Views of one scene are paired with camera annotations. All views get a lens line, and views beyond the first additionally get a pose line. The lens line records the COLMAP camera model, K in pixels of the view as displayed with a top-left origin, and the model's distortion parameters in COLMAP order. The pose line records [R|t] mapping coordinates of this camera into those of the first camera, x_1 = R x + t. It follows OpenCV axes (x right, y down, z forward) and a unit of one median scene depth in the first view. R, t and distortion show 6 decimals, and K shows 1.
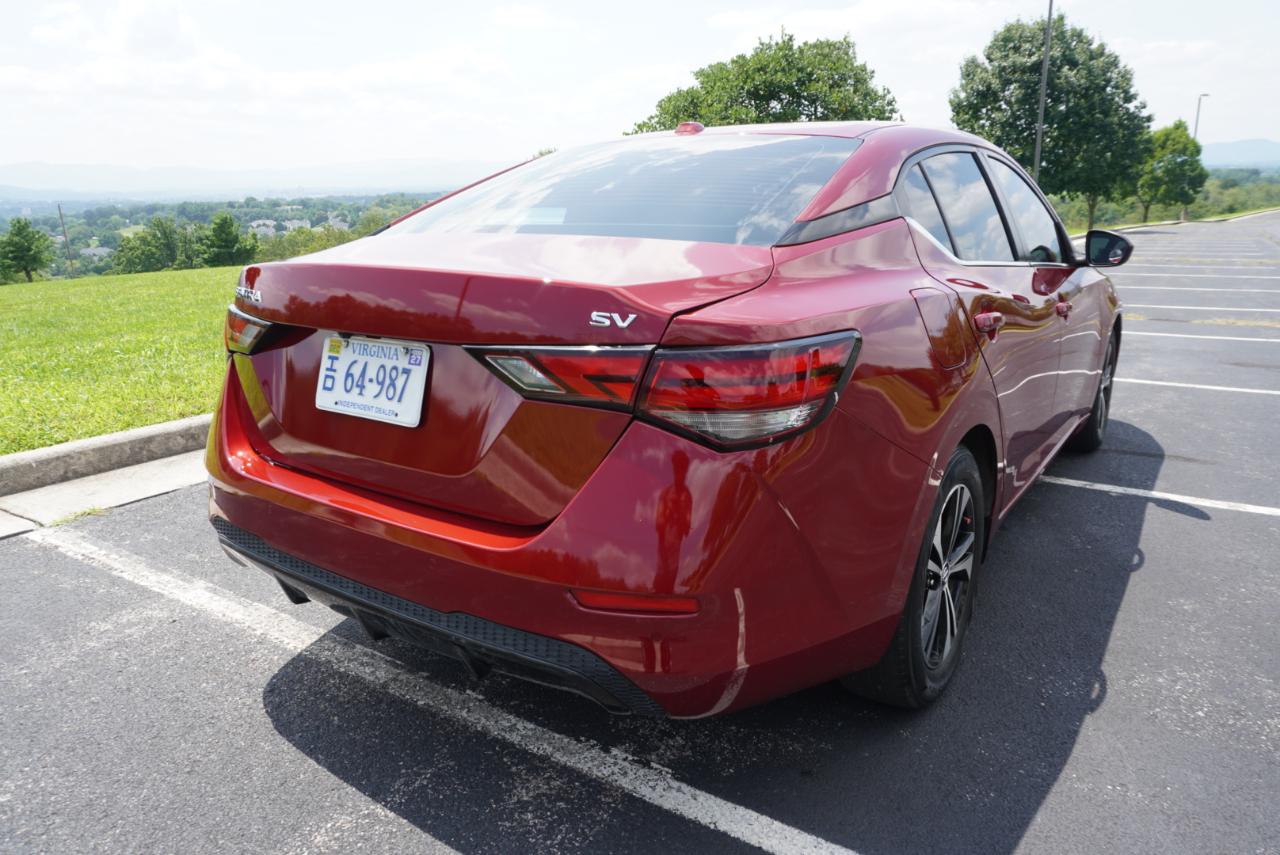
lens RADIAL K [[844.0, 0, 638.1], [0, 844.0, 425.1], [0, 0, 1]] dist [-0.028759, 0.024984]
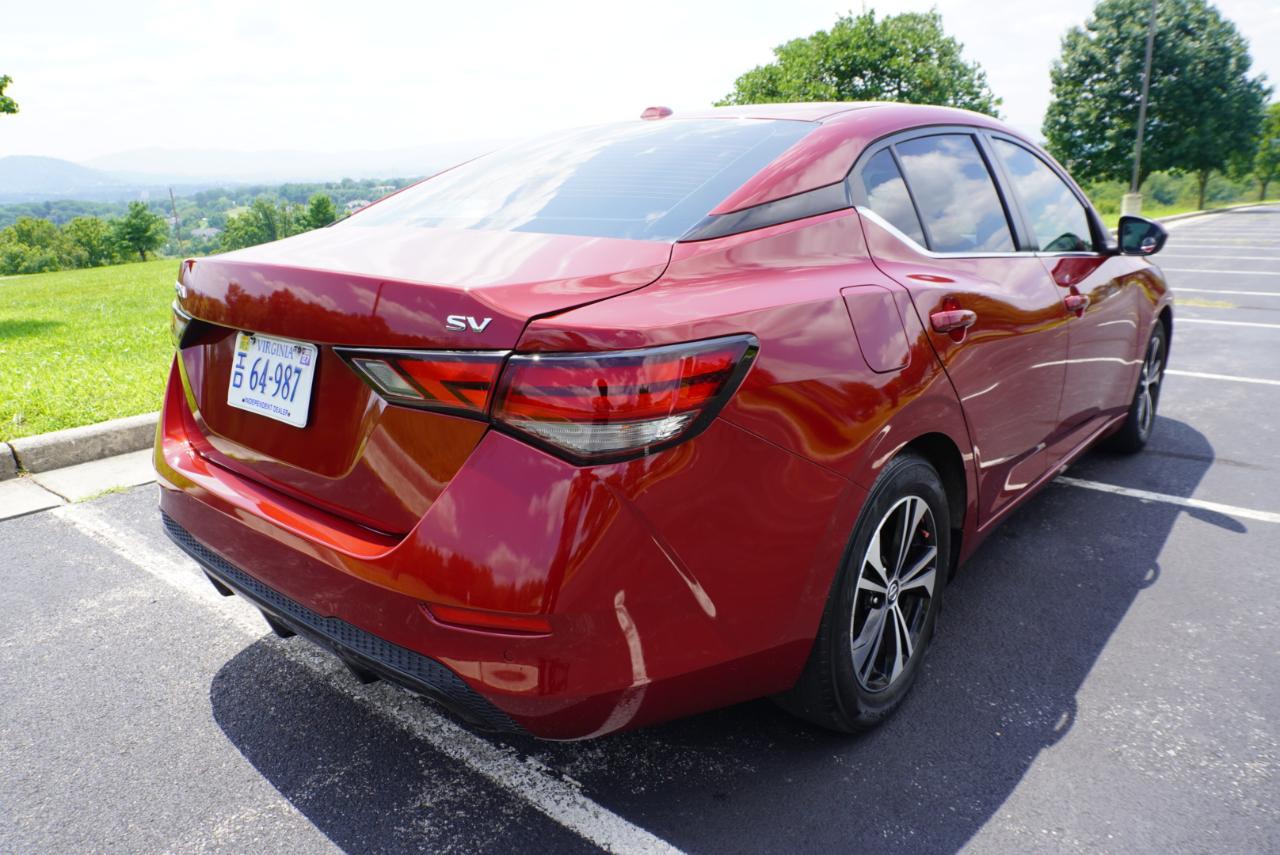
lens RADIAL K [[849.3, 0, 638.3], [0, 849.3, 421.2], [0, 0, 1]] dist [-0.045777, 0.018904]
pose [[0.995116, 0.019854, -0.096691, 0.170827], [-0.018058, 0.999649, 0.019410, -0.024509], [0.097043, -0.017570, 0.995125, 0.043615]]
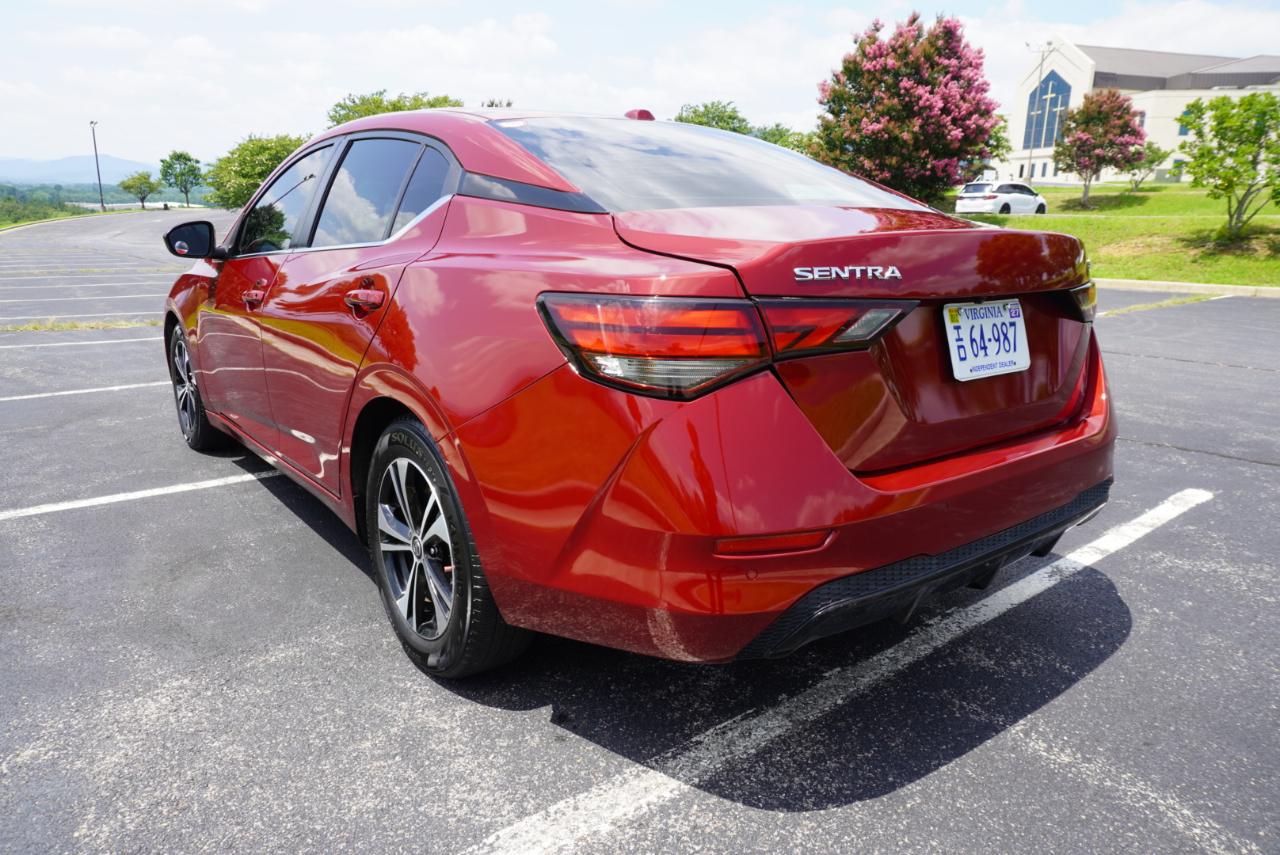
lens RADIAL K [[856.7, 0, 628.1], [0, 856.7, 422.8], [0, 0, 1]] dist [-0.038565, 0.024228]
pose [[0.303858, -0.200686, 0.931341, -1.206345], [0.222902, 0.965405, 0.135303, -0.162759], [-0.926275, 0.166485, 0.338079, 0.875505]]
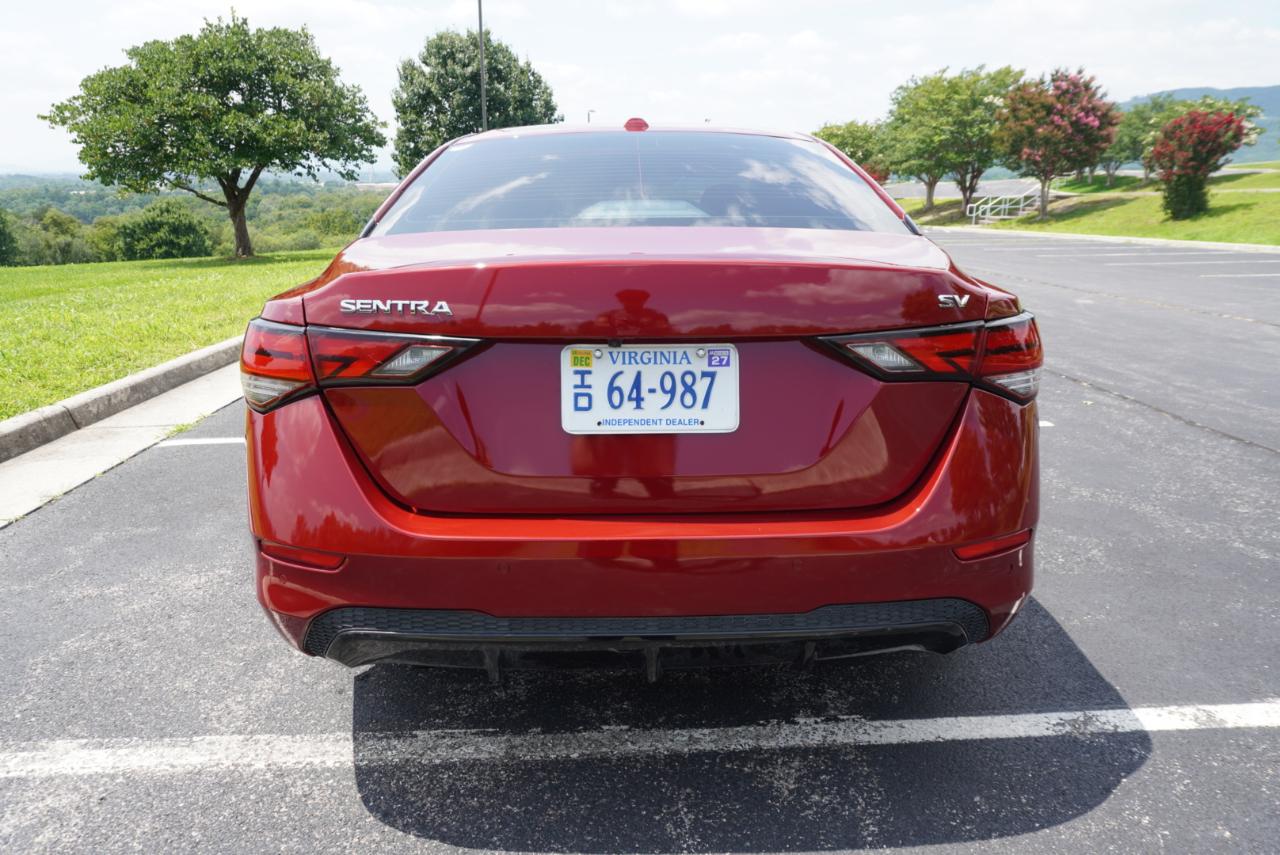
lens RADIAL K [[846.6, 0, 640.0], [0, 846.6, 427.5], [0, 0, 1]] dist [-0.036324, 0.016659]
pose [[0.808914, -0.142835, 0.570313, -0.686477], [0.140779, 0.988877, 0.047989, -0.048234], [-0.570824, 0.041469, 0.820025, 0.222364]]
